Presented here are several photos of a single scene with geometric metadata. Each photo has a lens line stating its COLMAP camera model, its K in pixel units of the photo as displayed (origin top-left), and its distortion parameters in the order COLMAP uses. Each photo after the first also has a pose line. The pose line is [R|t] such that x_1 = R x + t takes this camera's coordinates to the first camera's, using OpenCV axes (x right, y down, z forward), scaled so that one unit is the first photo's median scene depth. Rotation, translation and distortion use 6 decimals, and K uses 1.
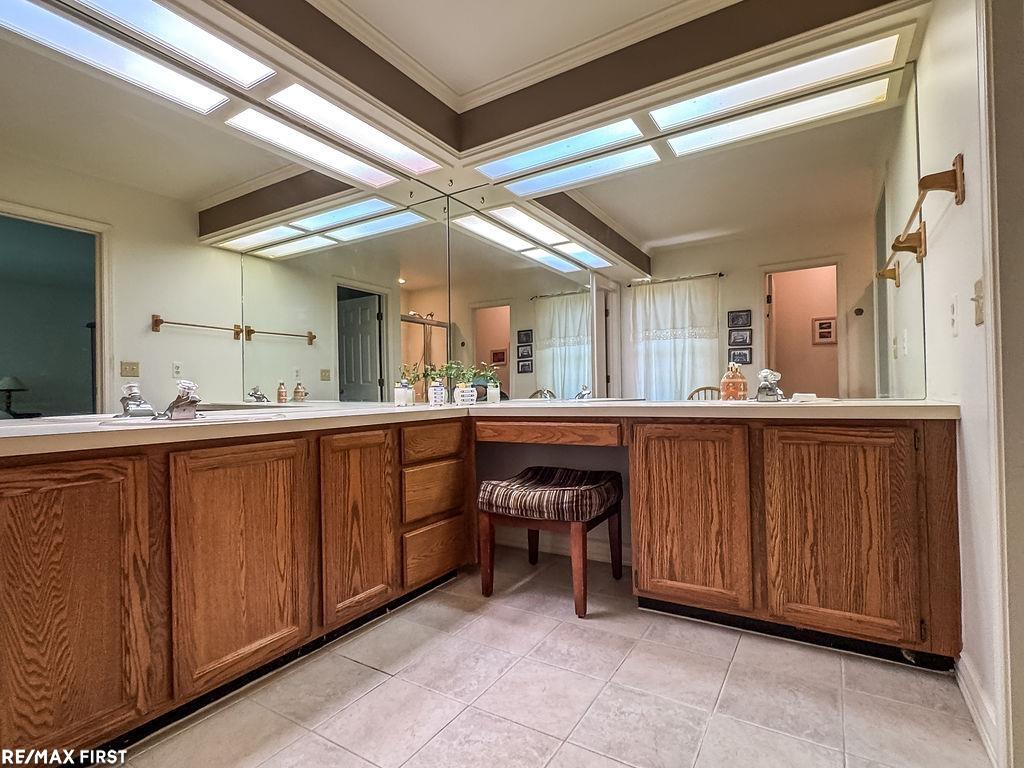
lens RADIAL K [[507.0, 0, 516.6], [0, 507.0, 380.7], [0, 0, 1]] dist [-0.001965, -0.000305]
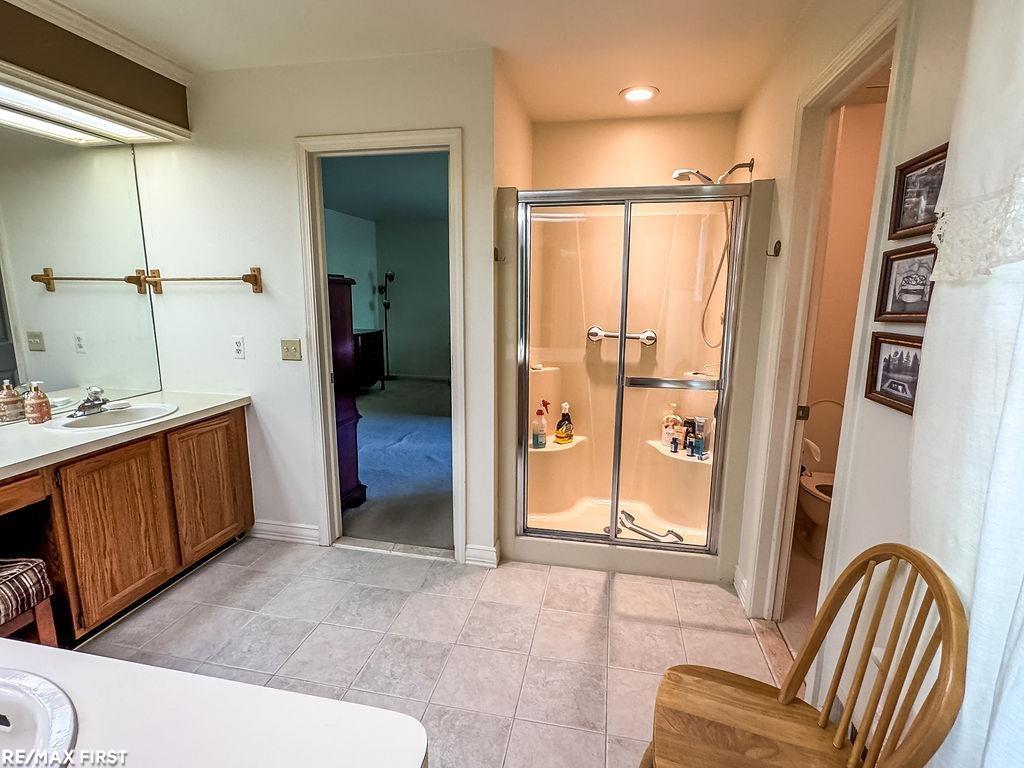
lens RADIAL K [[507.0, 0, 513.1], [0, 507.0, 385.7], [0, 0, 1]] dist [-0.001965, -0.000305]
pose [[-0.336351, -0.154749, 0.928935, -0.956468], [-0.012151, 0.987038, 0.160028, -0.240809], [-0.941658, 0.042538, -0.333871, 0.567917]]
